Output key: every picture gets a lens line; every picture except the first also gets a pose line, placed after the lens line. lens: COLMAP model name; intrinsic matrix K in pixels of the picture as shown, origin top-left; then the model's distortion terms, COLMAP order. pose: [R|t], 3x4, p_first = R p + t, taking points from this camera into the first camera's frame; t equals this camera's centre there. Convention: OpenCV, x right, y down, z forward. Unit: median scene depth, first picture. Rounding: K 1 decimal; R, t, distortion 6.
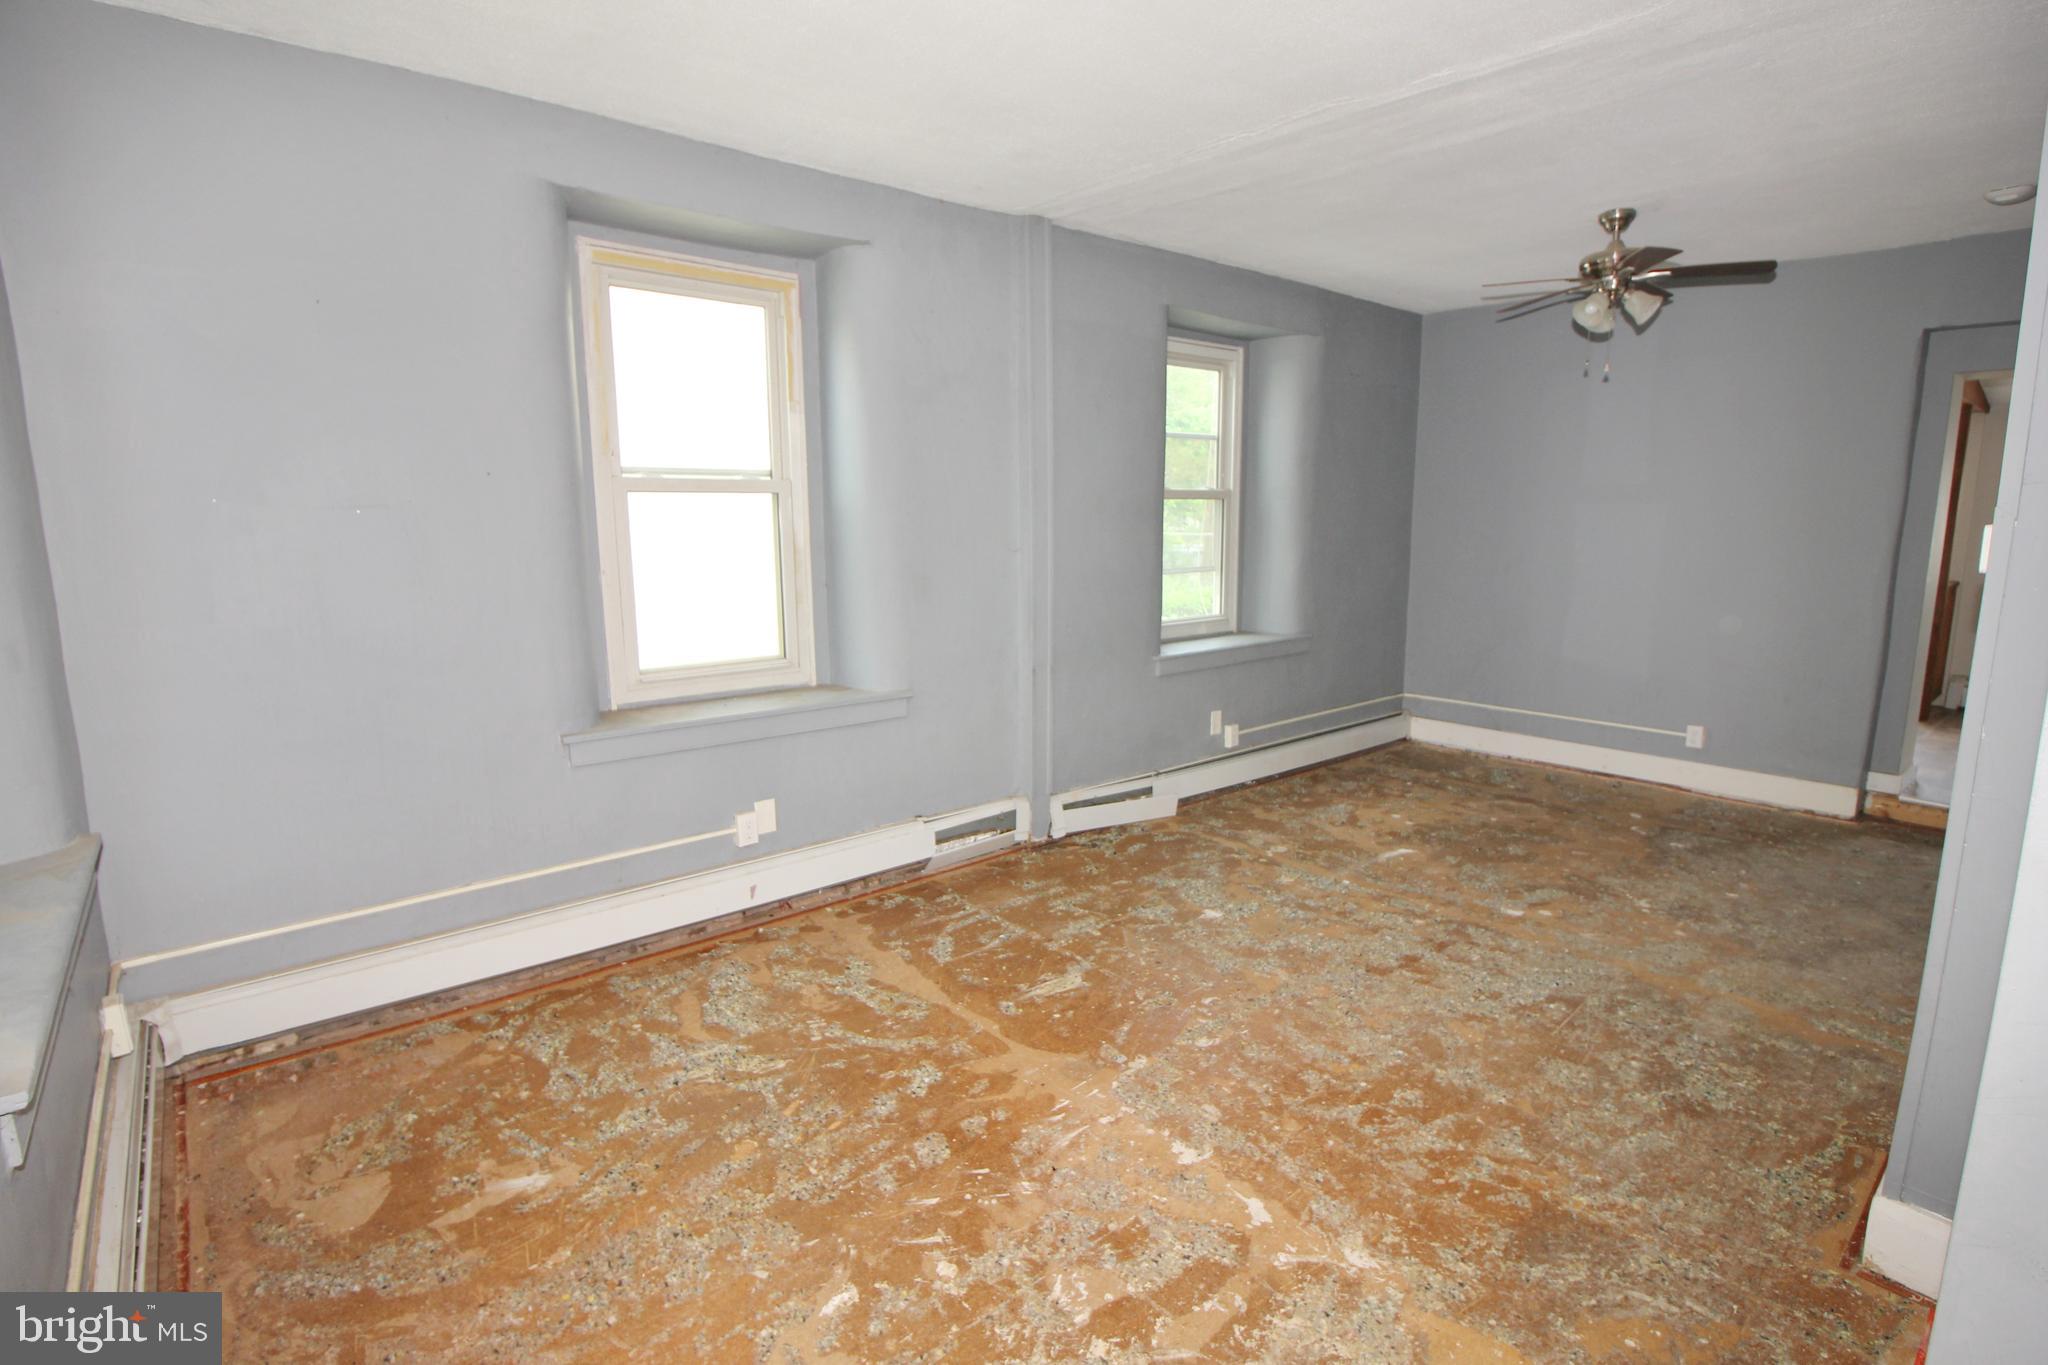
lens RADIAL K [[982.9, 0, 990.7], [0, 982.9, 674.5], [0, 0, 1]] dist [0.000286, -0.013843]
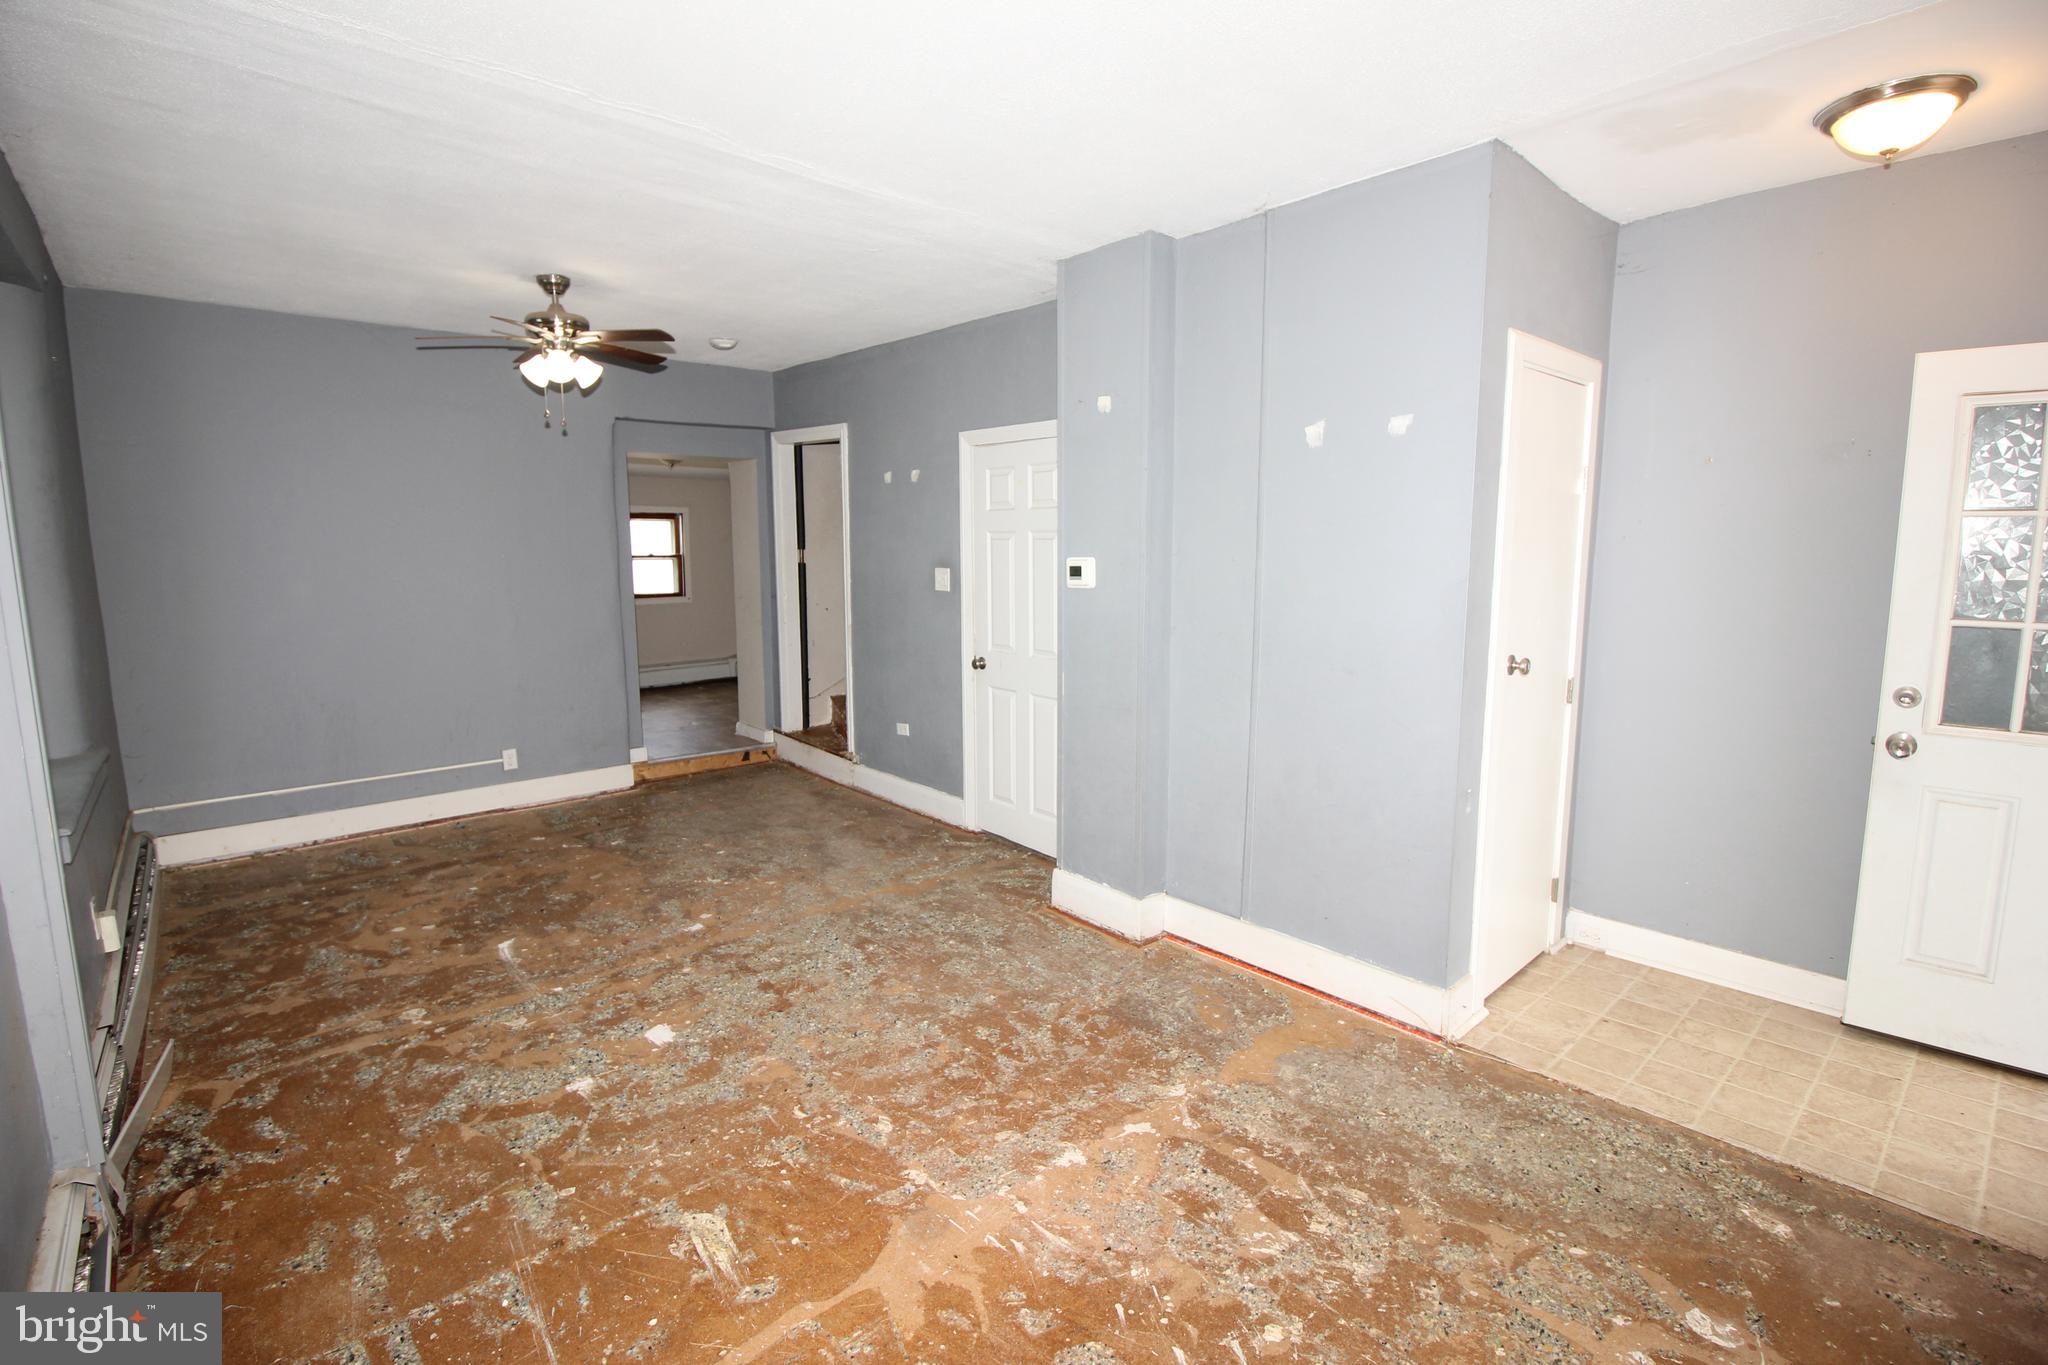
lens RADIAL K [[947.7, 0, 1022.9], [0, 947.7, 665.1], [0, 0, 1]] dist [-0.003266, -0.012690]
pose [[-0.040802, -0.125089, 0.991306, -0.500091], [0.168307, 0.977095, 0.130223, -0.119495], [-0.984890, 0.172158, -0.018814, 0.649869]]
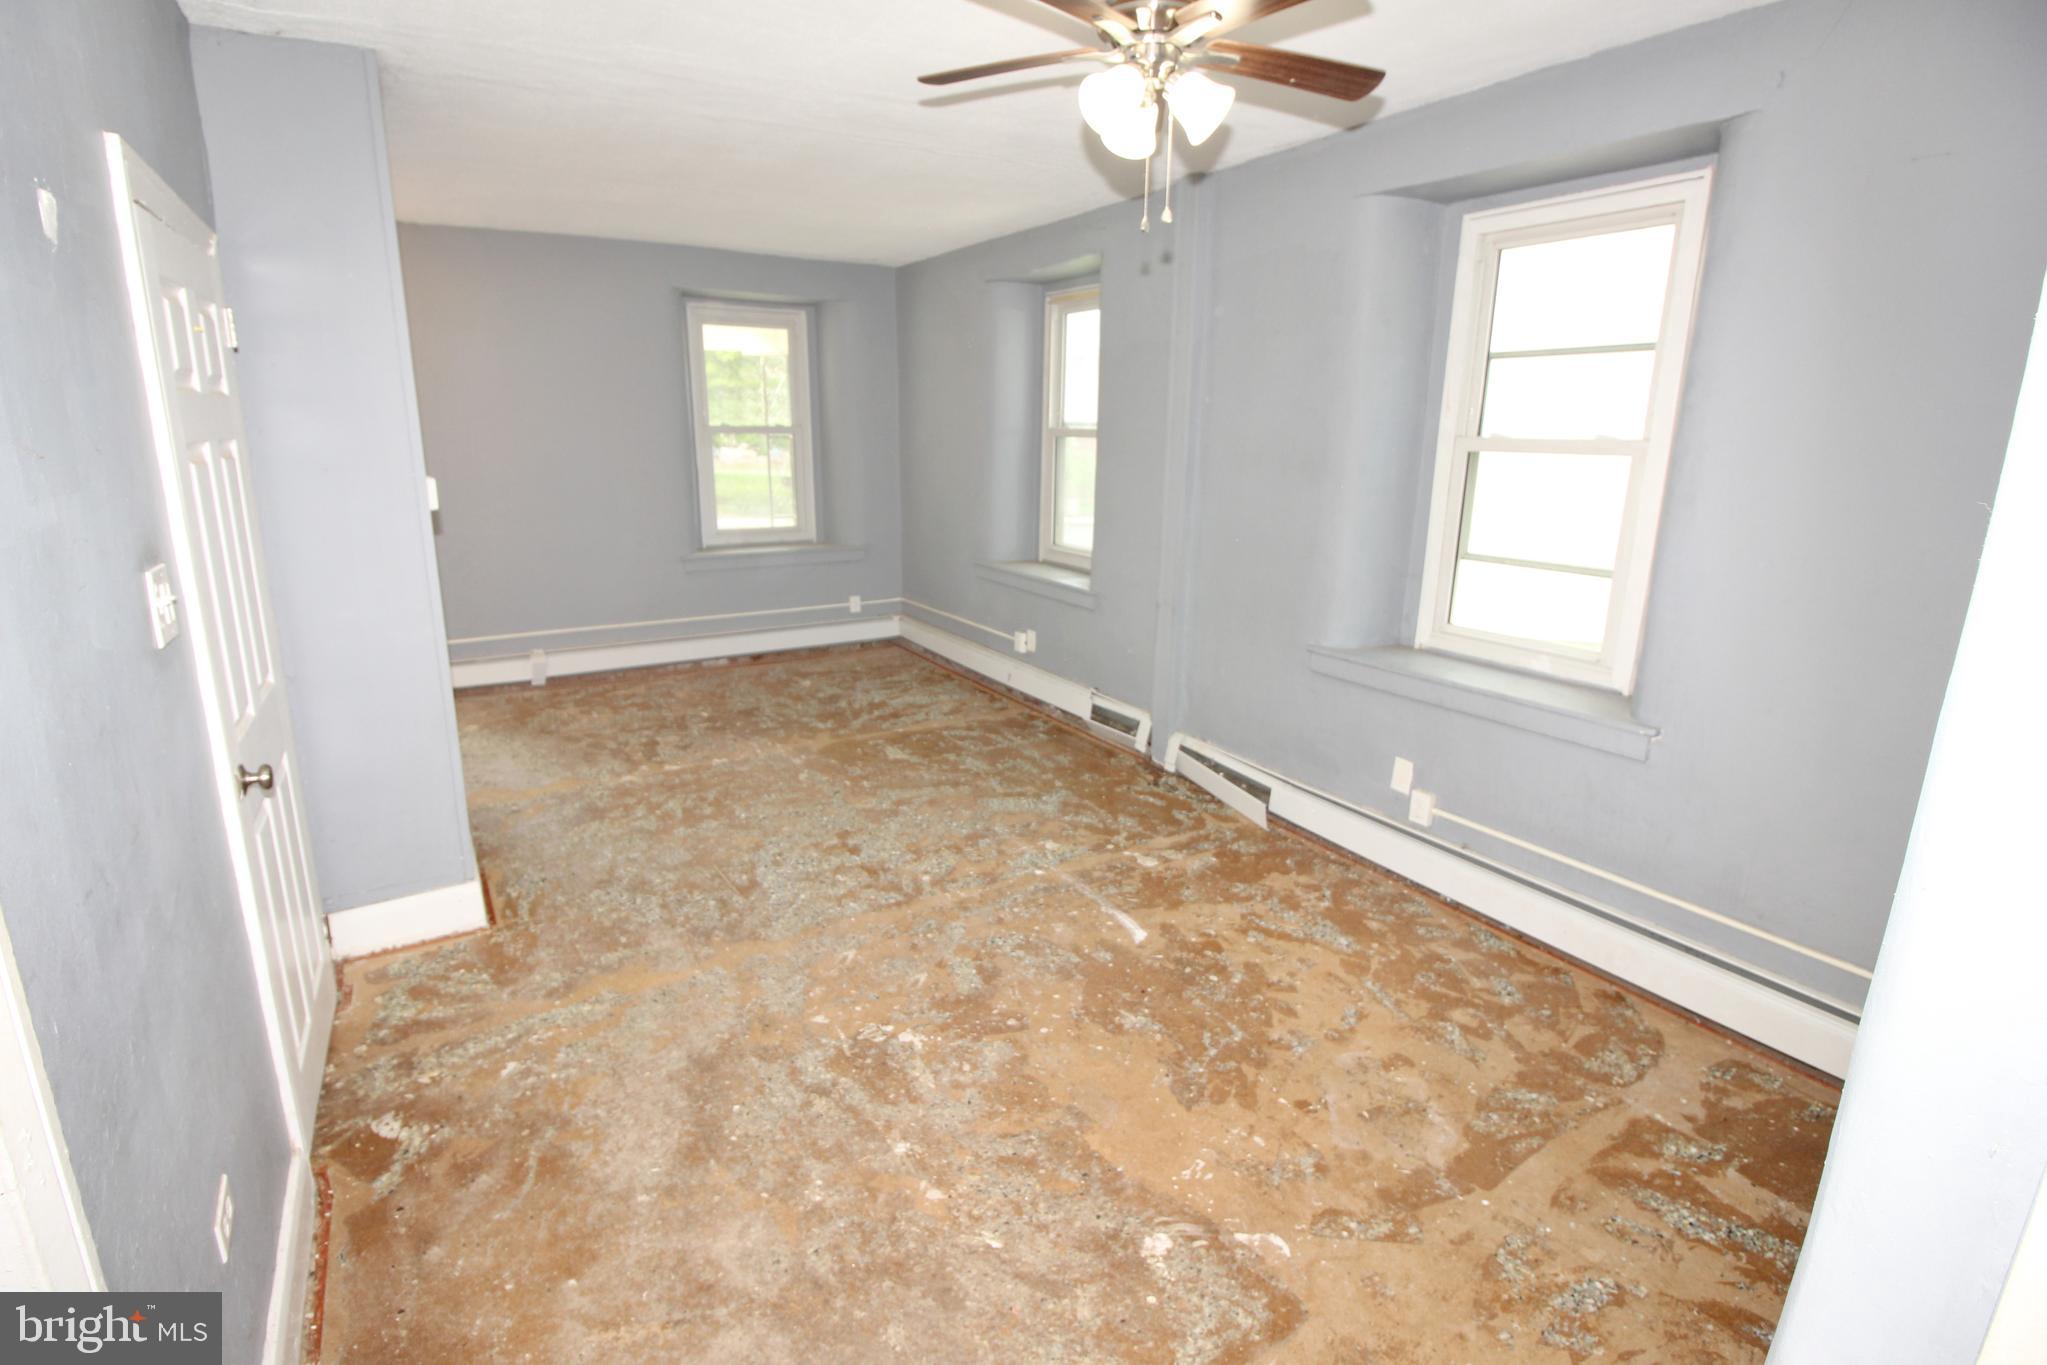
lens RADIAL K [[957.3, 0, 1013.8], [0, 957.3, 666.3], [0, 0, 1]] dist [0.001077, -0.012314]
pose [[-0.130564, 0.244933, -0.960708, 1.356260], [-0.171515, 0.948813, 0.265210, -0.238617], [0.976491, 0.199403, -0.081872, 1.158727]]
